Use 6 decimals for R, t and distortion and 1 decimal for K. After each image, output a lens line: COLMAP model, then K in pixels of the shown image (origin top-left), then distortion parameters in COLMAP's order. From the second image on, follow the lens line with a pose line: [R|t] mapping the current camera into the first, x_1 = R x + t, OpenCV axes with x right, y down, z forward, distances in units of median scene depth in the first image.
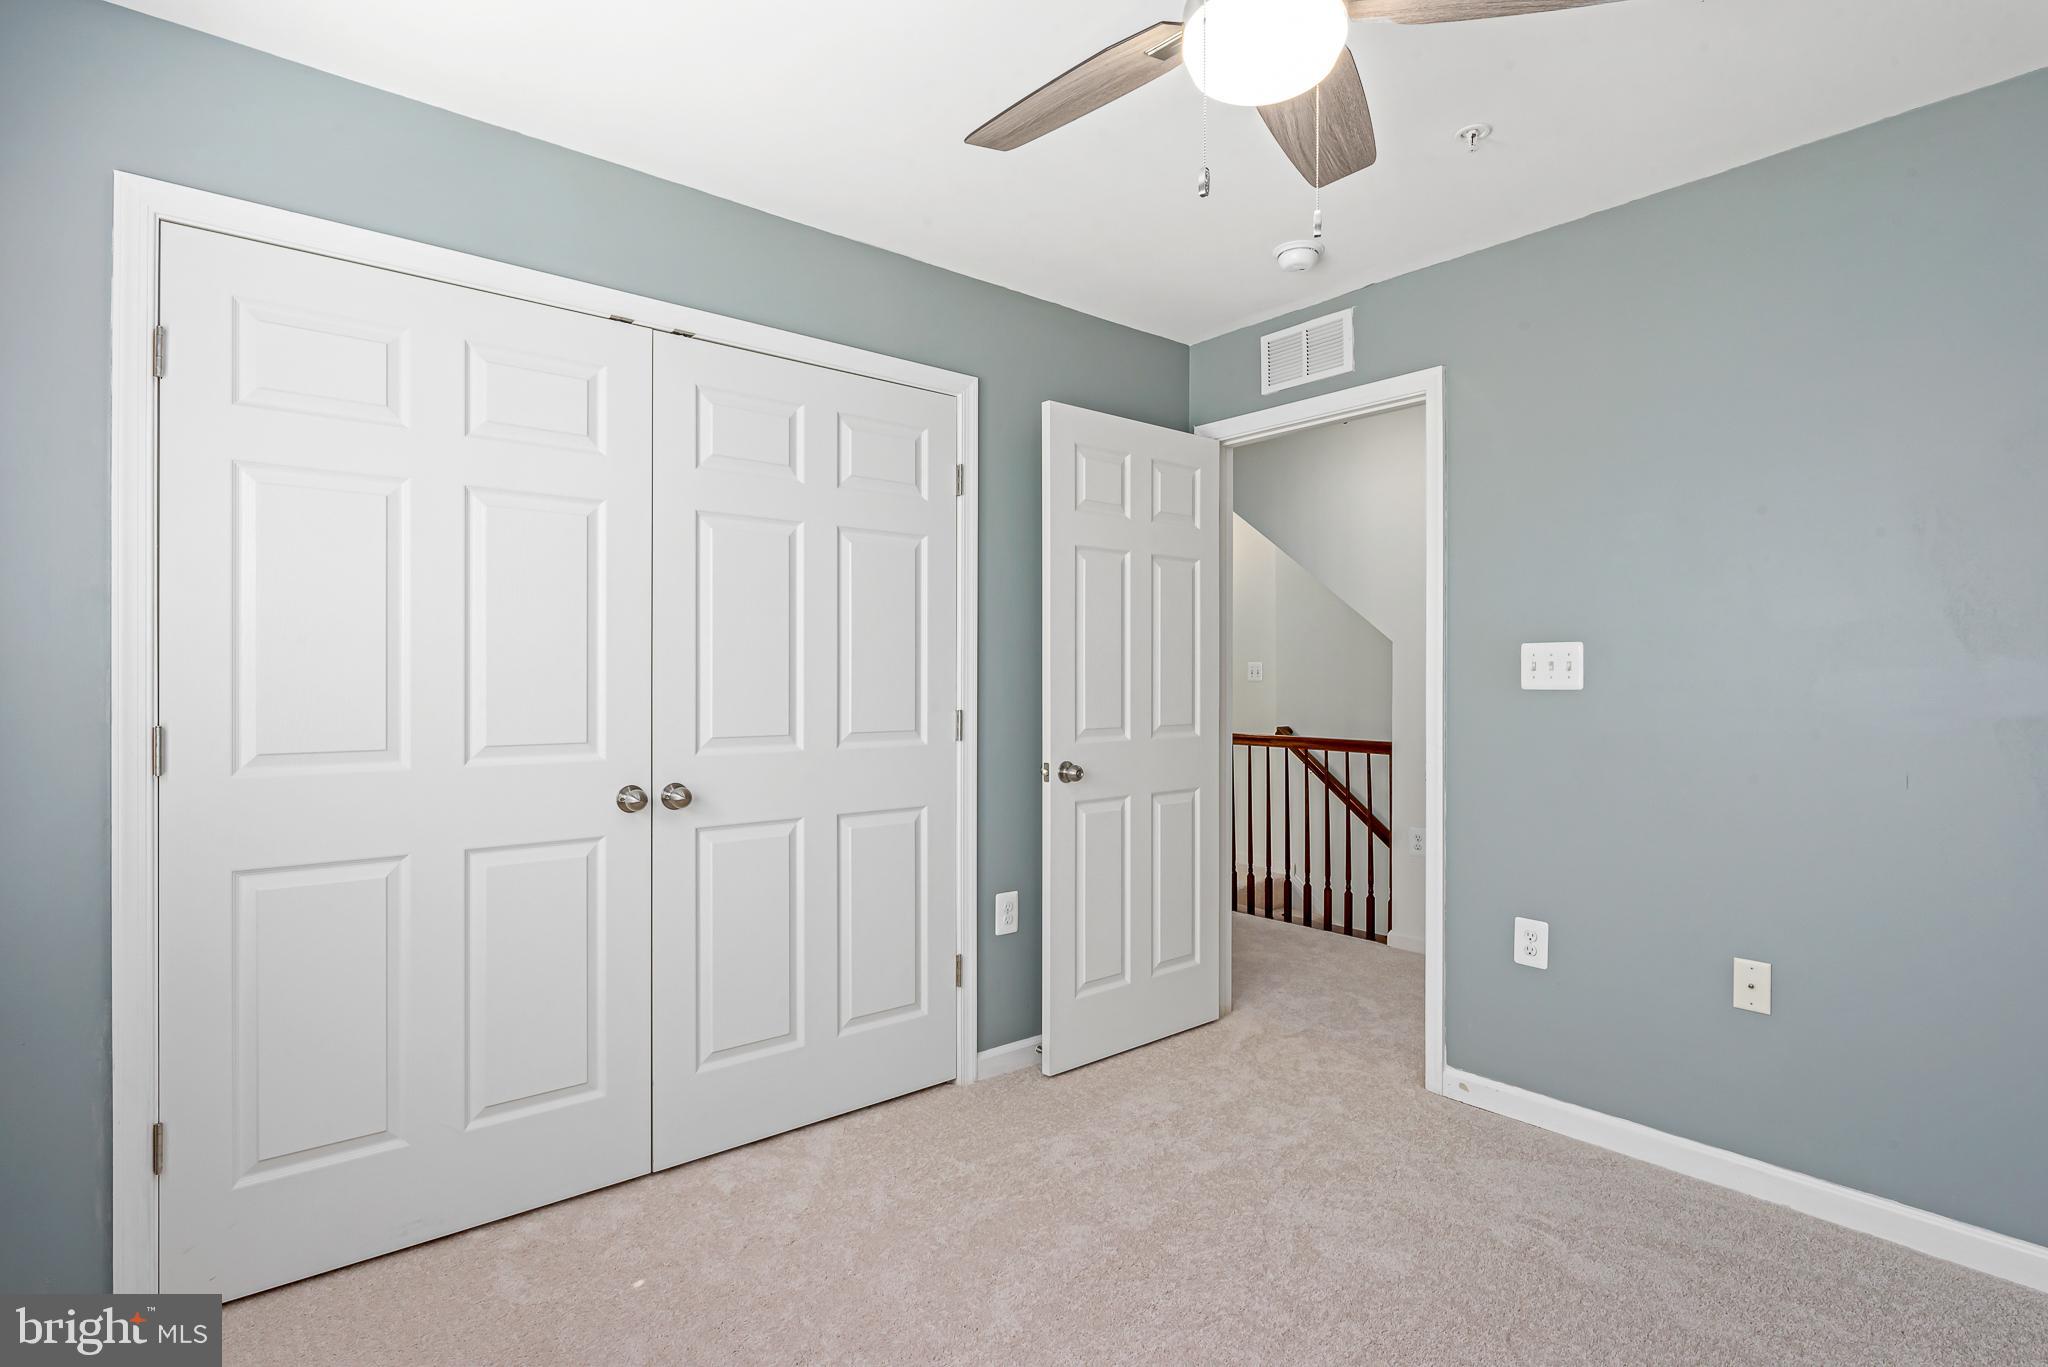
lens RADIAL K [[1042.4, 0, 1027.4], [0, 1042.4, 669.4], [0, 0, 1]] dist [0.001442, 0.001098]
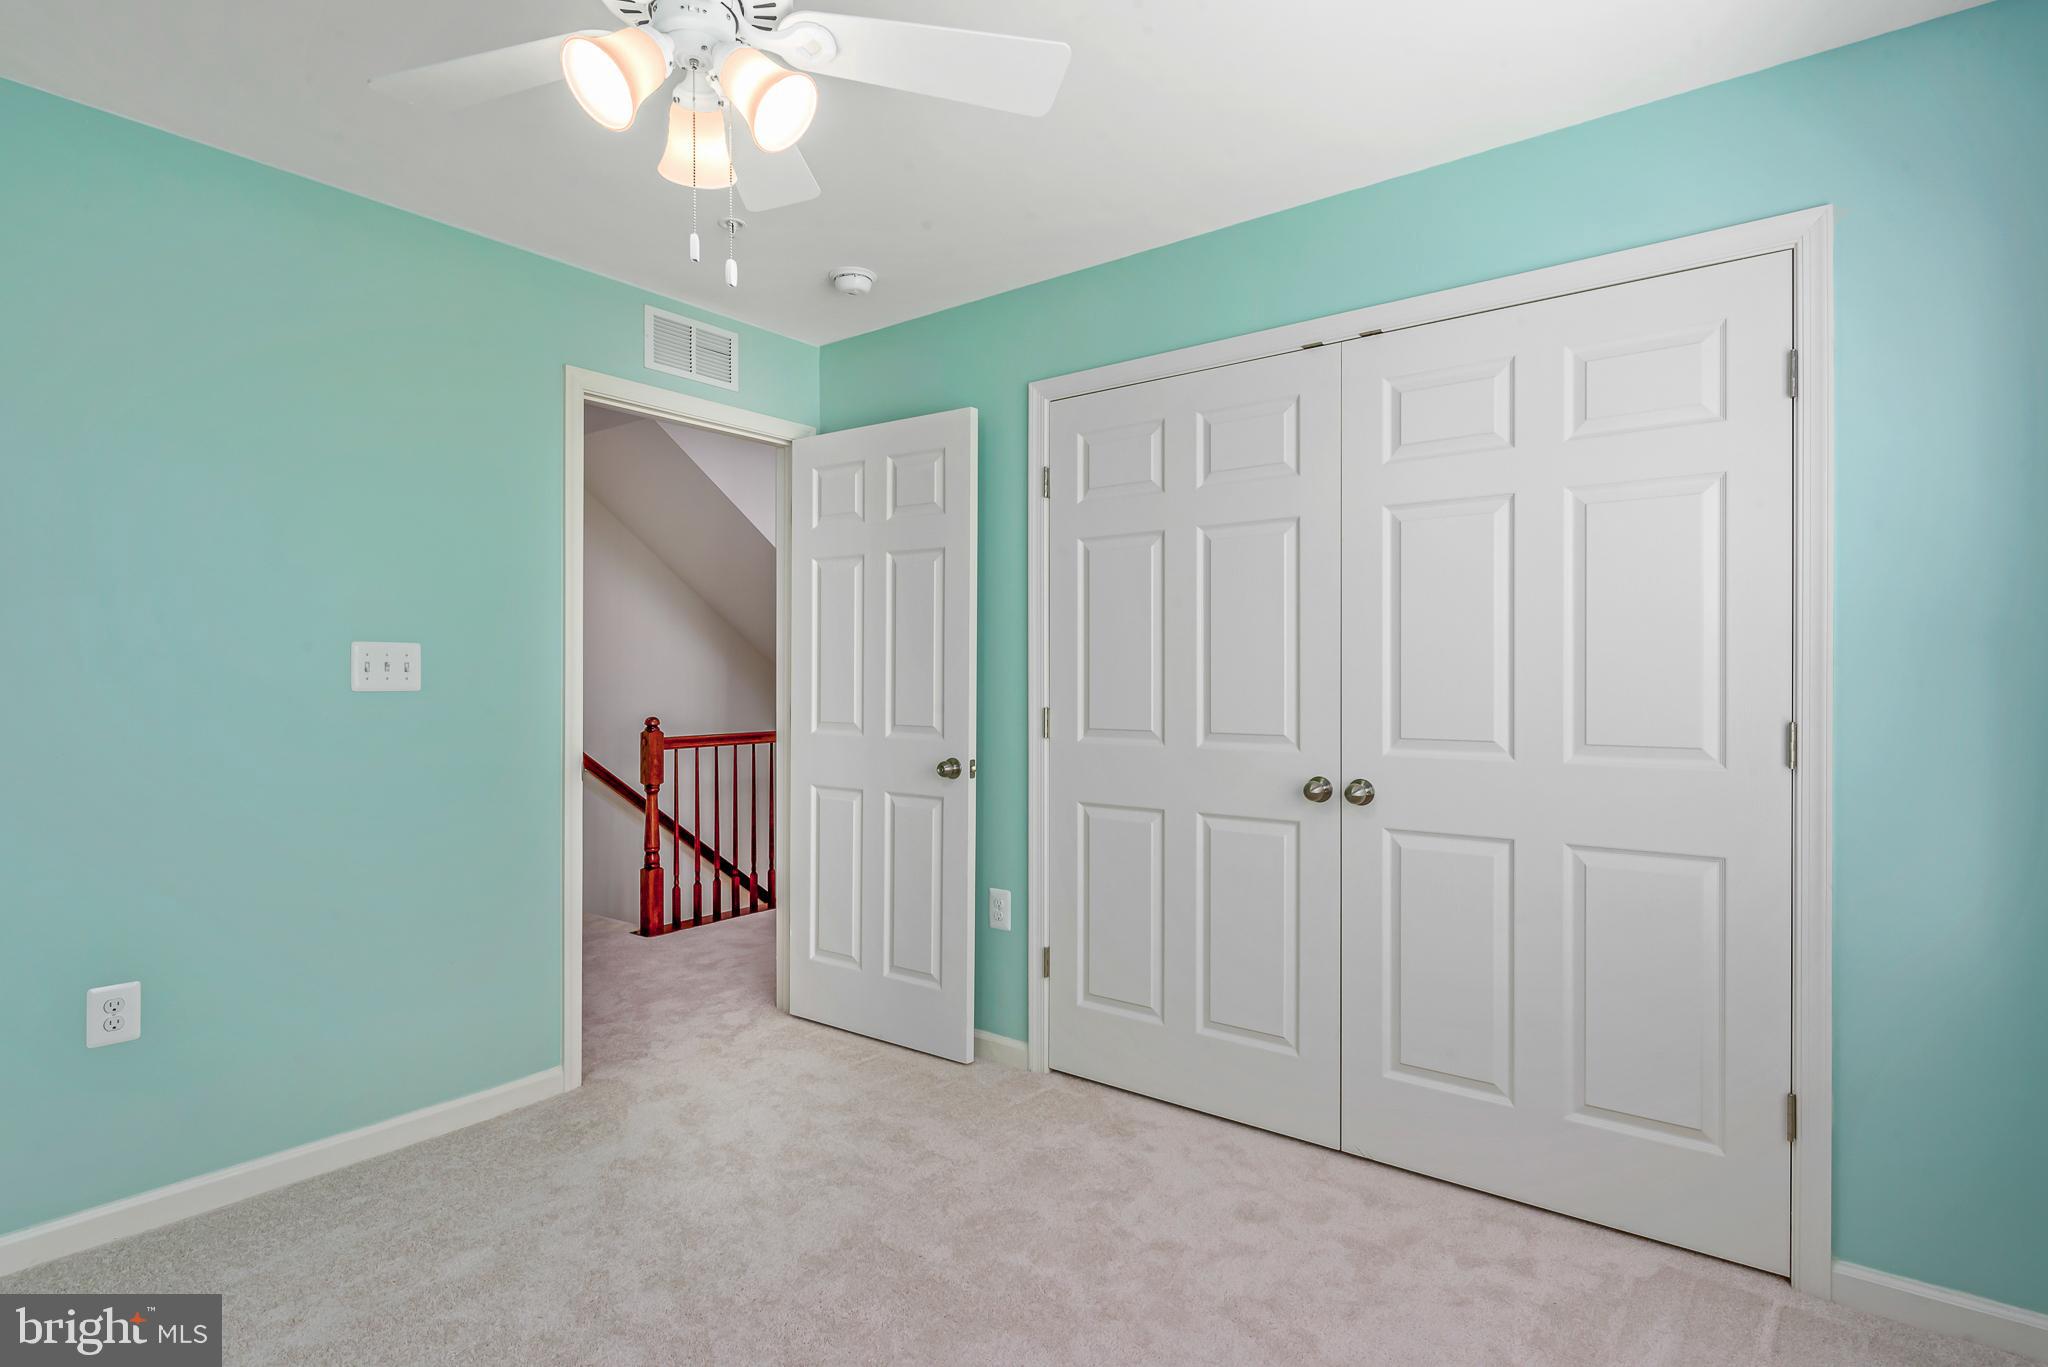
lens RADIAL K [[1003.7, 0, 1020.5], [0, 1003.7, 687.1], [0, 0, 1]] dist [-0.011571, 0.000201]
pose [[-0.201065, -0.001925, 0.979576, -0.516136], [-0.006759, 0.999977, 0.000577, 0.011182], [-0.979555, -0.006505, -0.201074, 0.625542]]
